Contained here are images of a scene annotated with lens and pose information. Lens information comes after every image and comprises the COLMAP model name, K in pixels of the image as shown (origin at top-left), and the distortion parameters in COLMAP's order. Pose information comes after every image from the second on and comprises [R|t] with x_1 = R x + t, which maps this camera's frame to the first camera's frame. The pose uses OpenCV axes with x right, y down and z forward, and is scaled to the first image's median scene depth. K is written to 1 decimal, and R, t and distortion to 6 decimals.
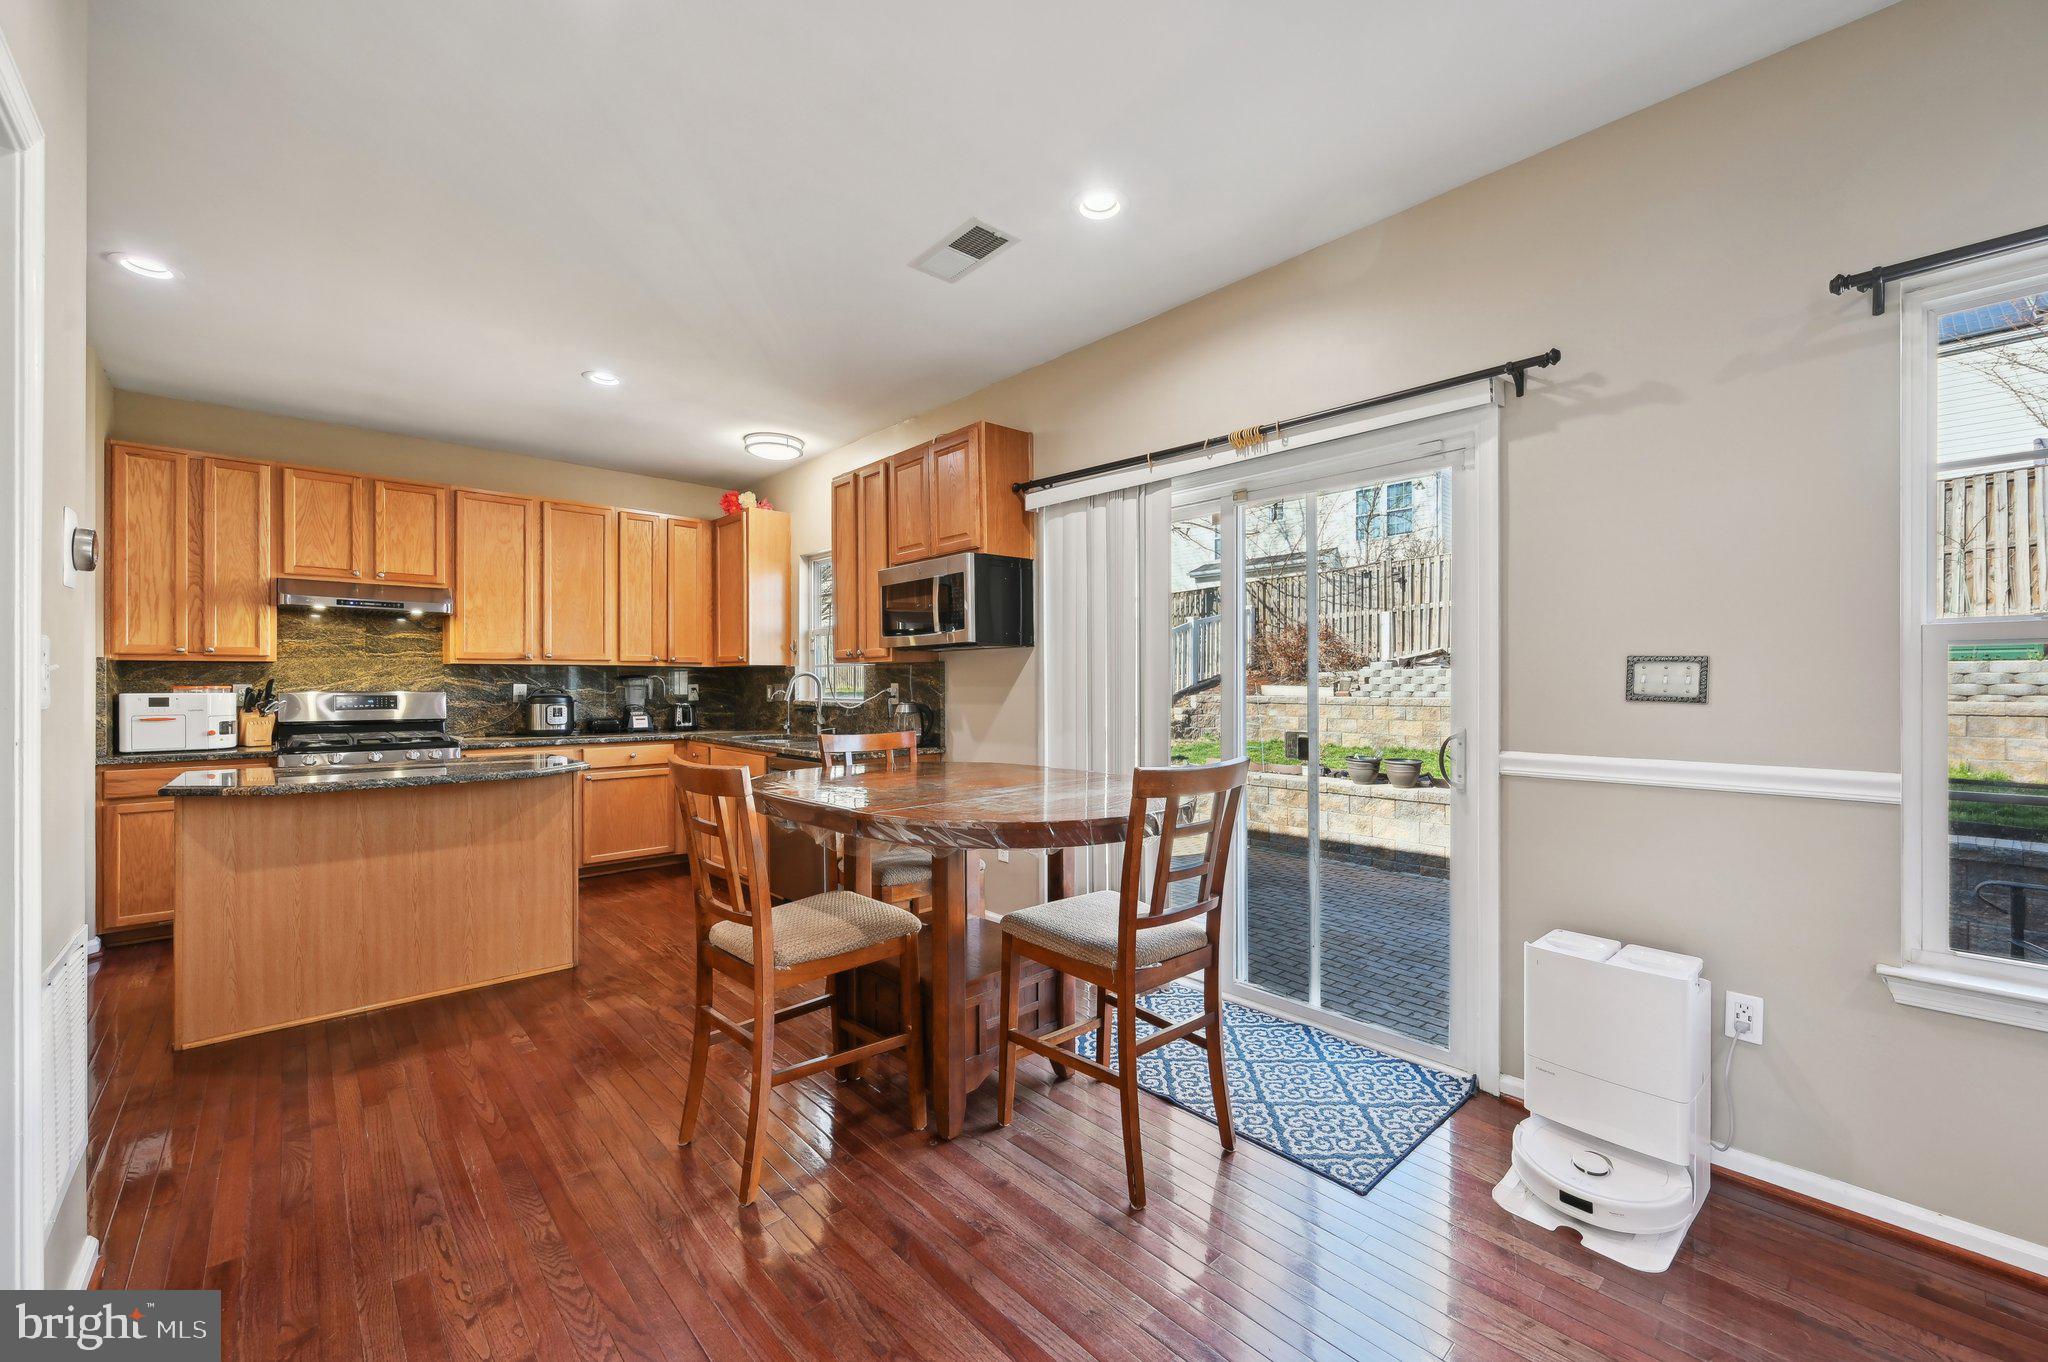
lens RADIAL K [[809.0, 0, 1028.9], [0, 809.0, 683.4], [0, 0, 1]] dist [-0.002137, 0.000527]
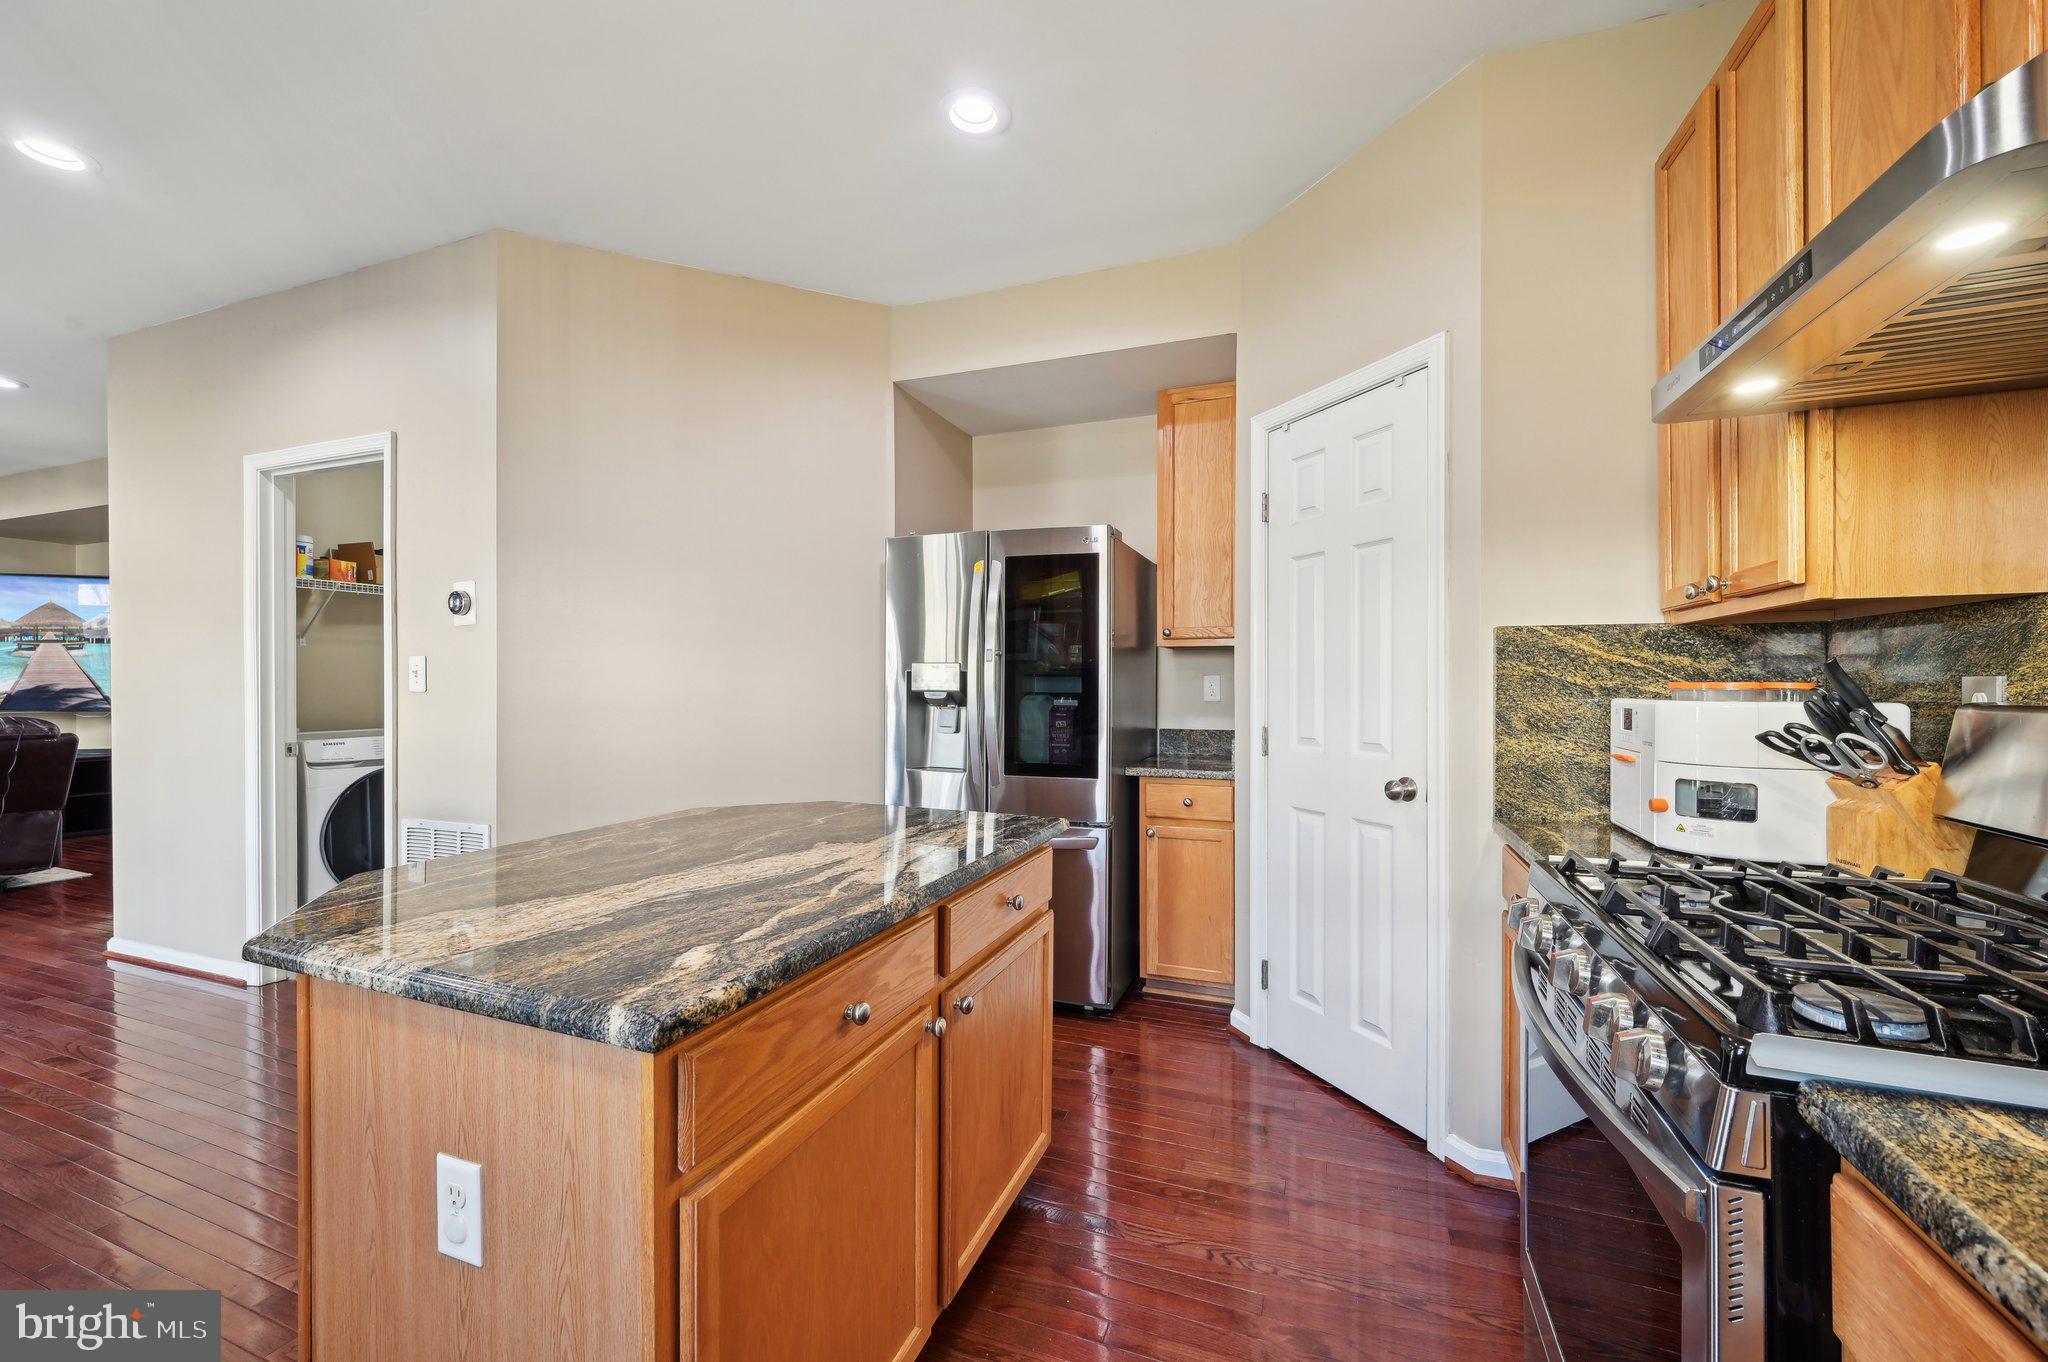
lens RADIAL K [[809.0, 0, 1031.8], [0, 809.0, 683.3], [0, 0, 1]] dist [-0.002137, 0.000527]
pose [[-0.897311, 0.002198, -0.441393, -0.541433], [0.001765, 0.999997, 0.001392, 0.002504], [0.441395, 0.000470, -0.897313, 1.124805]]
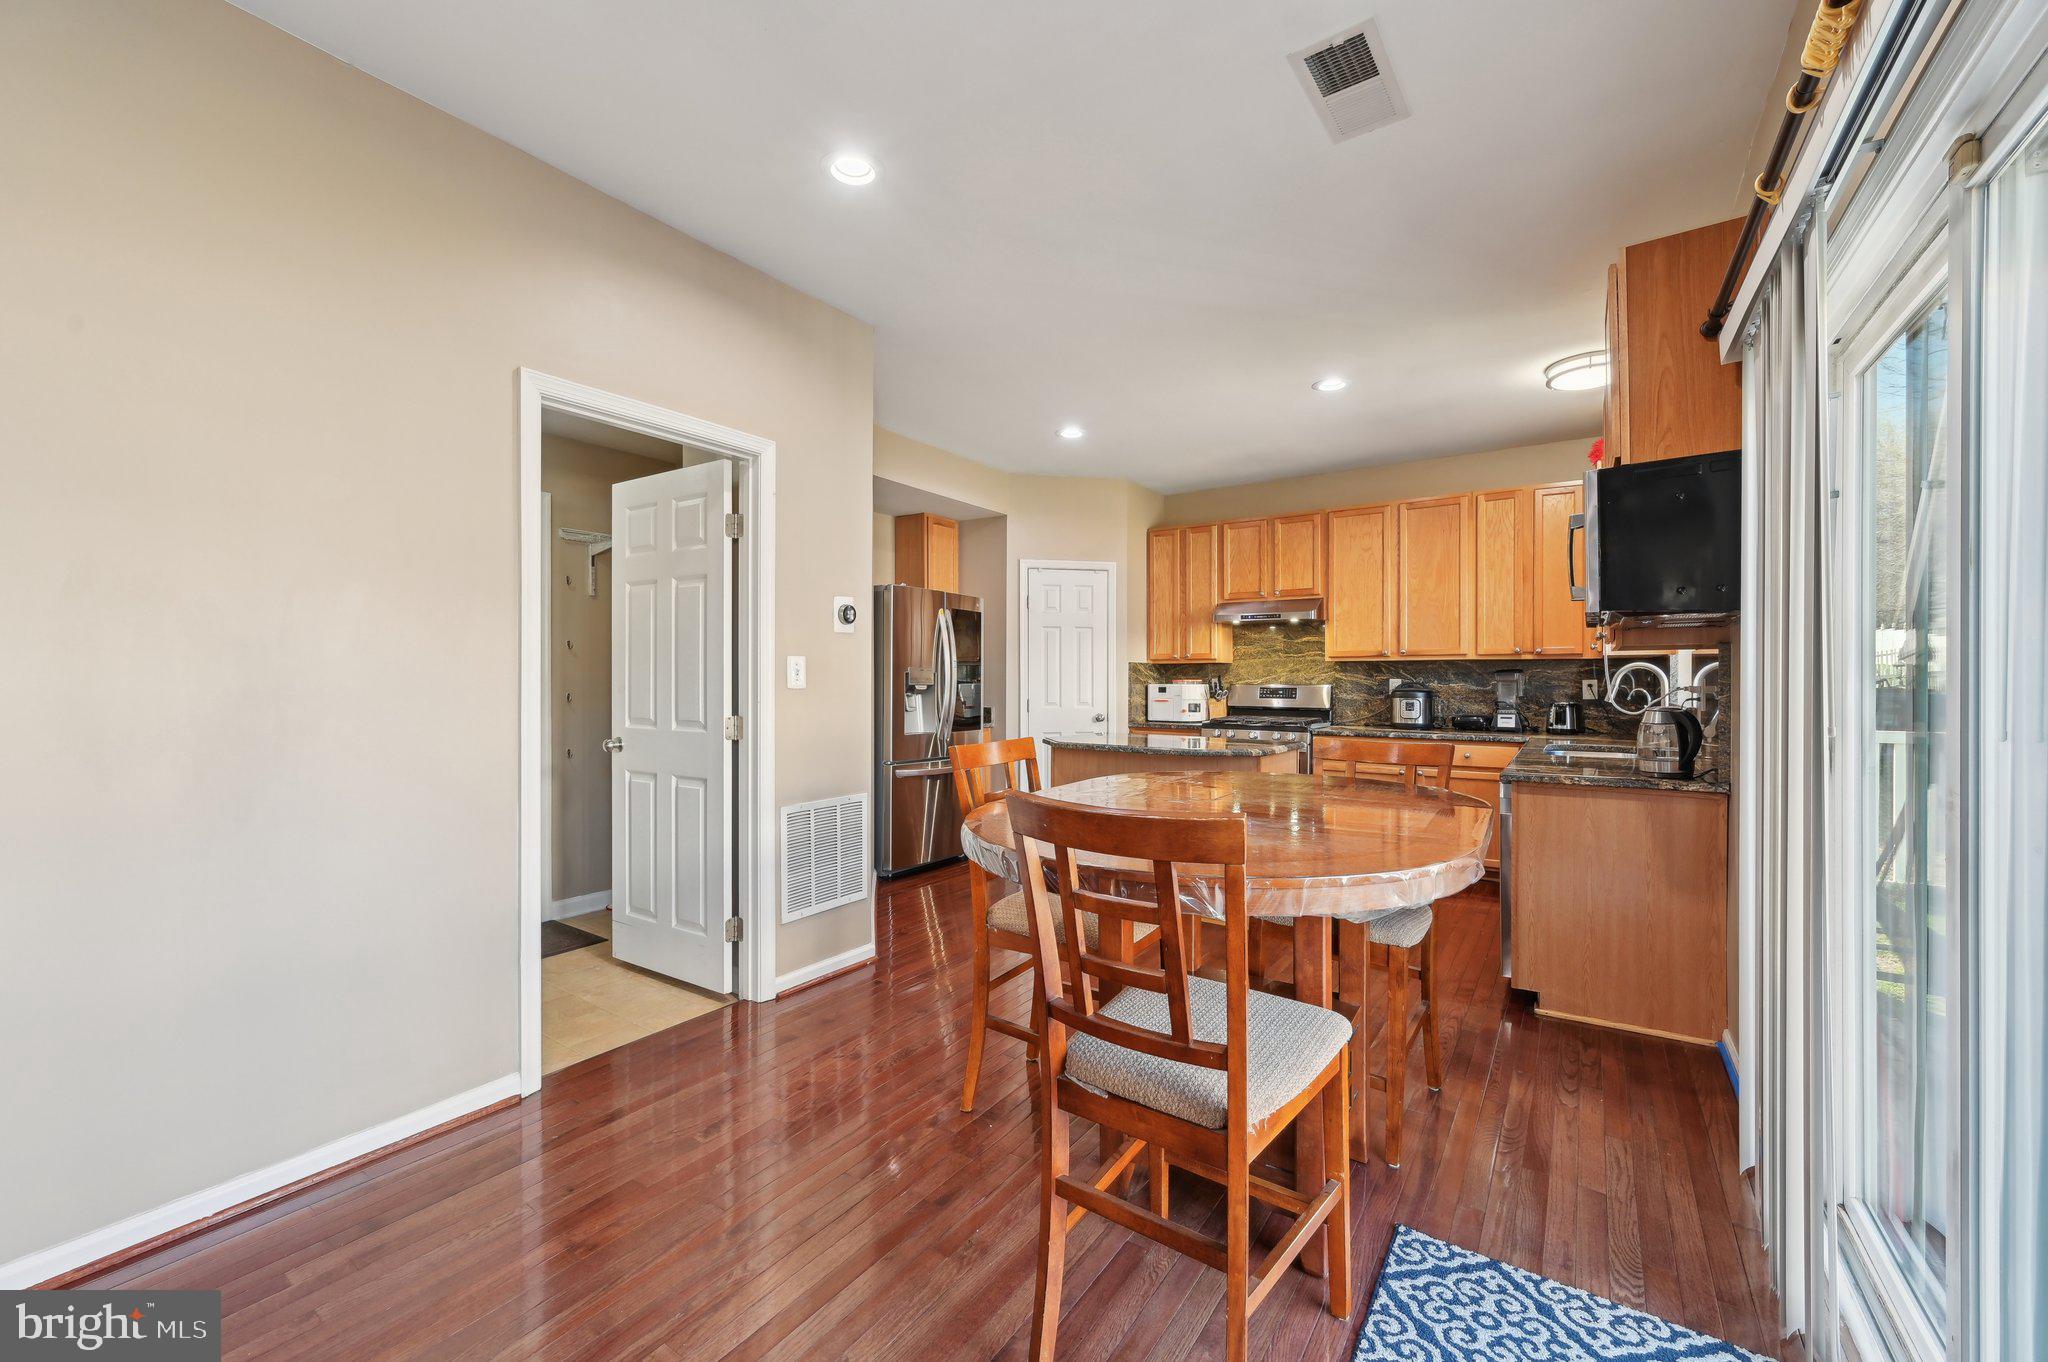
lens RADIAL K [[809.0, 0, 1033.0], [0, 809.0, 679.4], [0, 0, 1]] dist [-0.002137, 0.000527]
pose [[0.224244, 0.002559, -0.974530, 0.366020], [-0.001270, 0.999996, 0.002334, -0.000446], [0.974532, 0.000715, 0.224247, 0.360311]]
